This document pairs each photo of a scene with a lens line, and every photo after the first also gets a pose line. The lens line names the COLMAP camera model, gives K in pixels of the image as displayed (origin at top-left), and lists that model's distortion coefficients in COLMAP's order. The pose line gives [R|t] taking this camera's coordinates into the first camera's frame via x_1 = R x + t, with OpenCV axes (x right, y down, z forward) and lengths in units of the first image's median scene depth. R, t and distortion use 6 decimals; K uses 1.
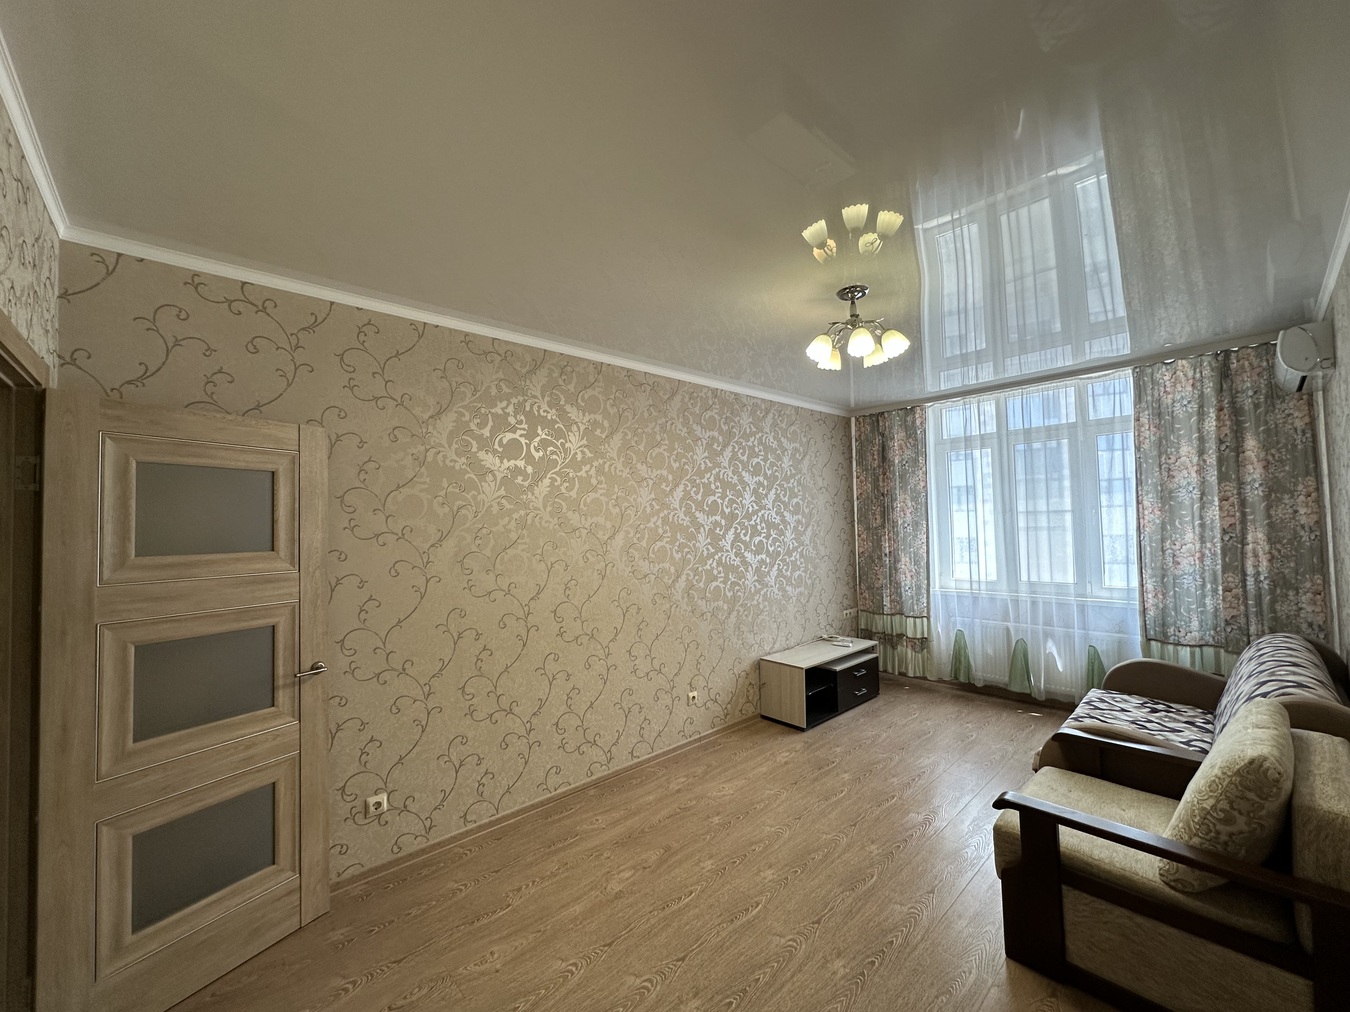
lens RADIAL K [[540.0, 0, 680.9], [0, 540.0, 515.9], [0, 0, 1]] dist [-0.001529, 0.000376]
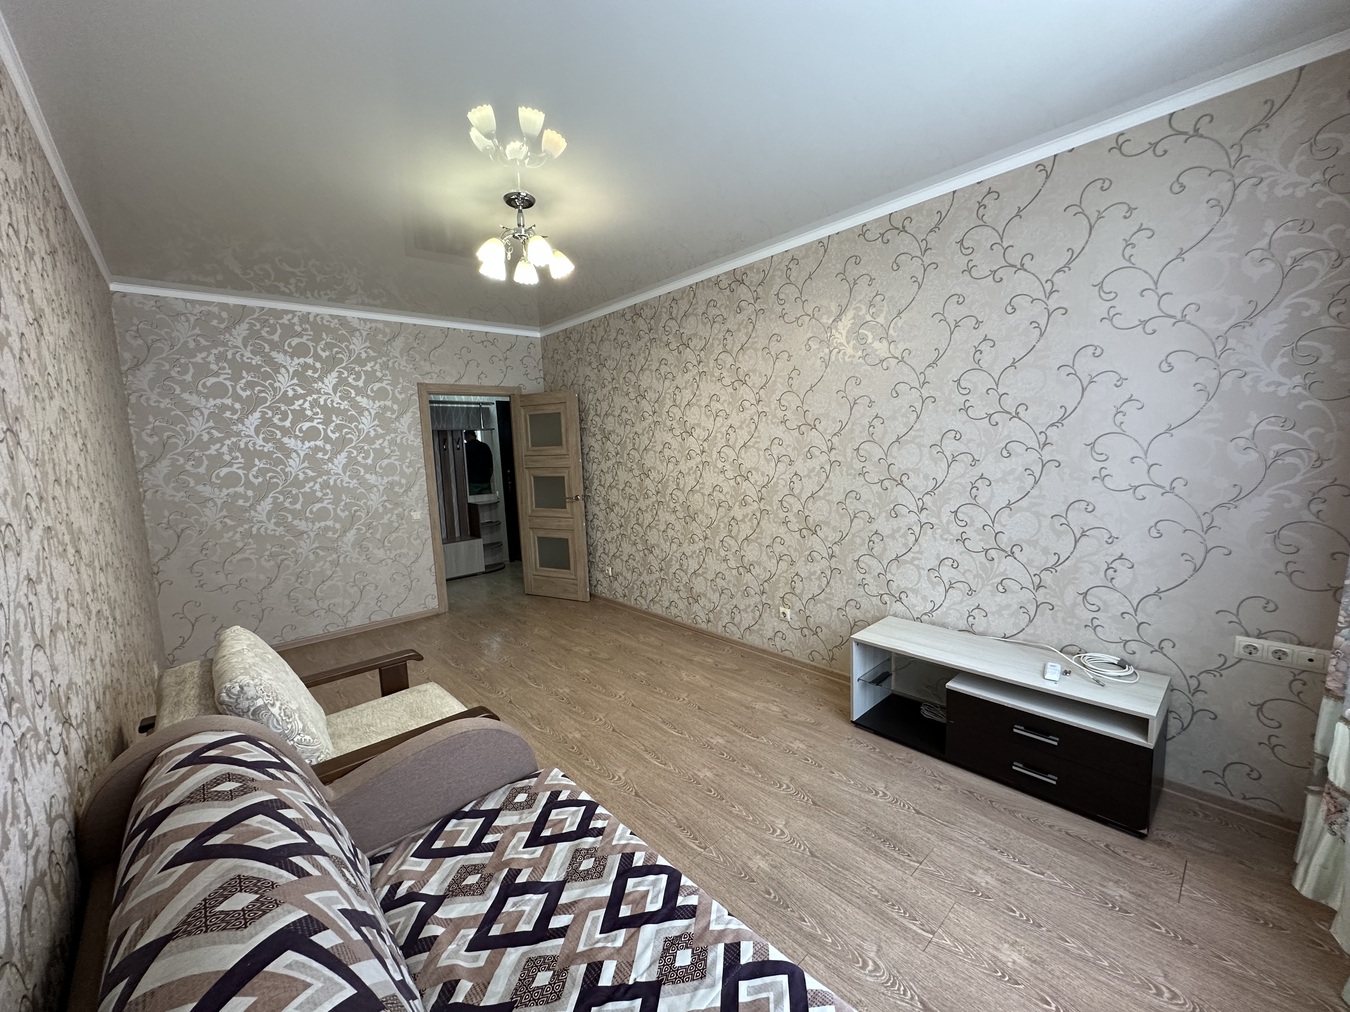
lens RADIAL K [[540.0, 0, 679.5], [0, 540.0, 511.9], [0, 0, 1]] dist [-0.001529, 0.000376]
pose [[-0.003858, 0.167320, -0.985895, 0.918411], [0.071286, 0.983440, 0.166624, -0.004257], [0.997448, -0.069637, -0.015722, 0.847007]]
